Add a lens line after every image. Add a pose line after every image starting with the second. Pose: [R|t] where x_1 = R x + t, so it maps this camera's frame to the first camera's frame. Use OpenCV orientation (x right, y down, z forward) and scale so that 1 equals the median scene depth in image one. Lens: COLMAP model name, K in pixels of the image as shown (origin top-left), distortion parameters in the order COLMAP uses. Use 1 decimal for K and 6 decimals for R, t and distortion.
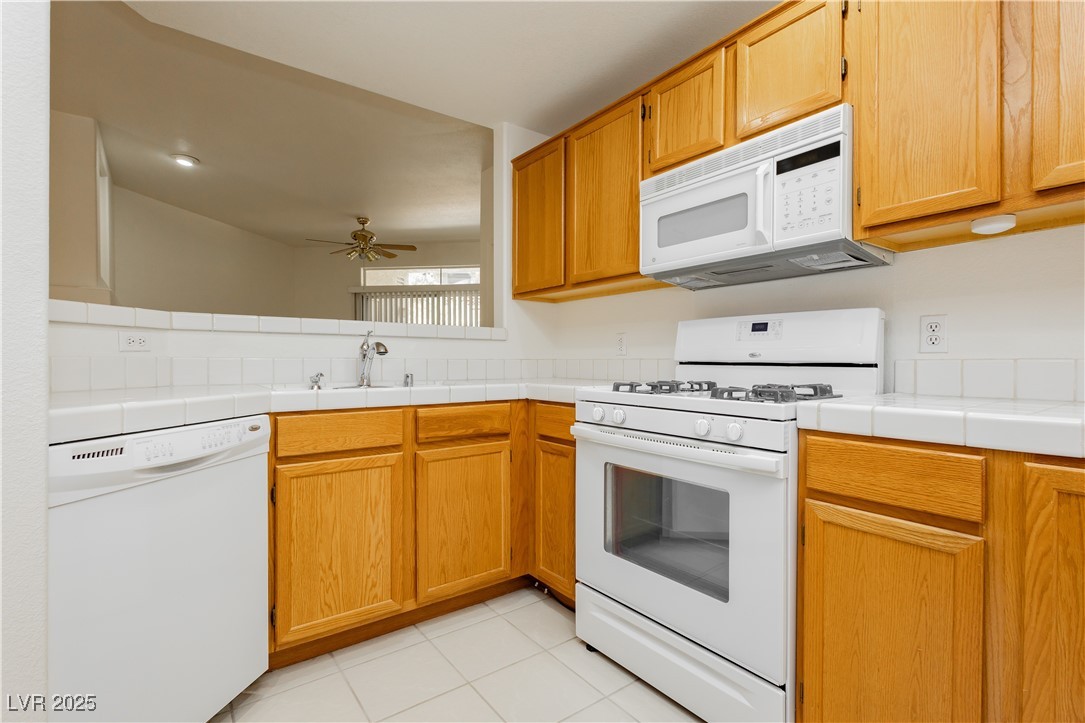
lens RADIAL K [[506.6, 0, 537.0], [0, 506.6, 360.7], [0, 0, 1]] dist [0.004172, -0.000055]
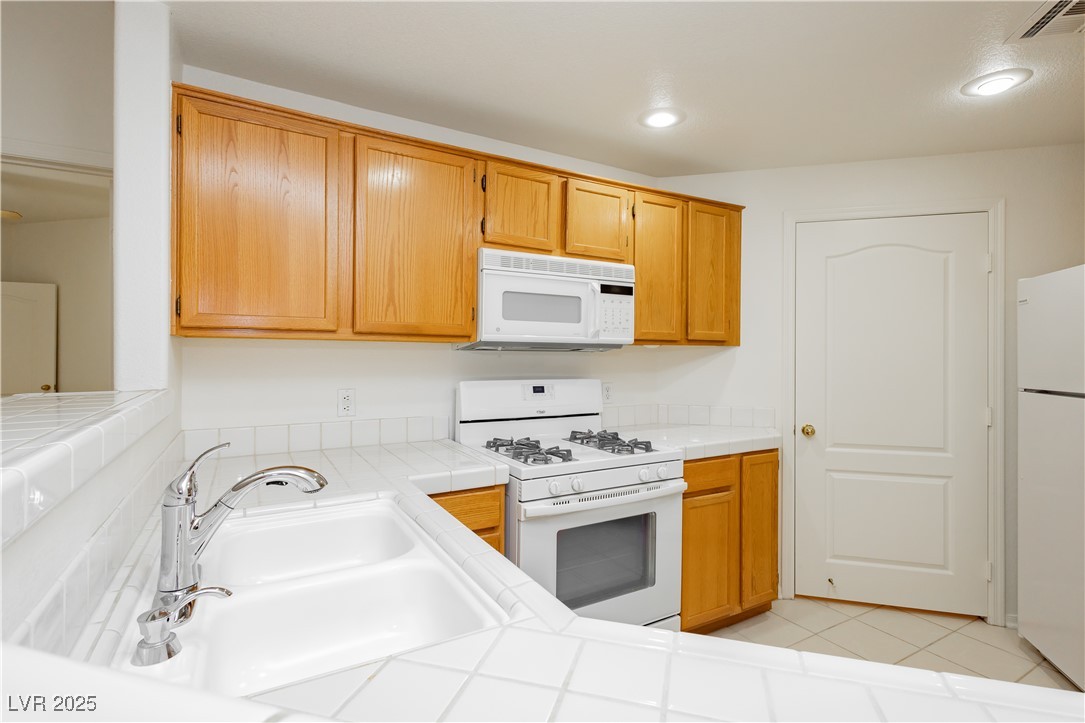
lens RADIAL K [[506.6, 0, 541.5], [0, 506.6, 350.1], [0, 0, 1]] dist [0.004172, -0.000055]
pose [[0.112239, -0.000336, 0.993681, -0.876803], [-0.005564, 0.999984, 0.000966, -0.173009], [-0.993666, -0.005637, 0.112235, 0.866301]]
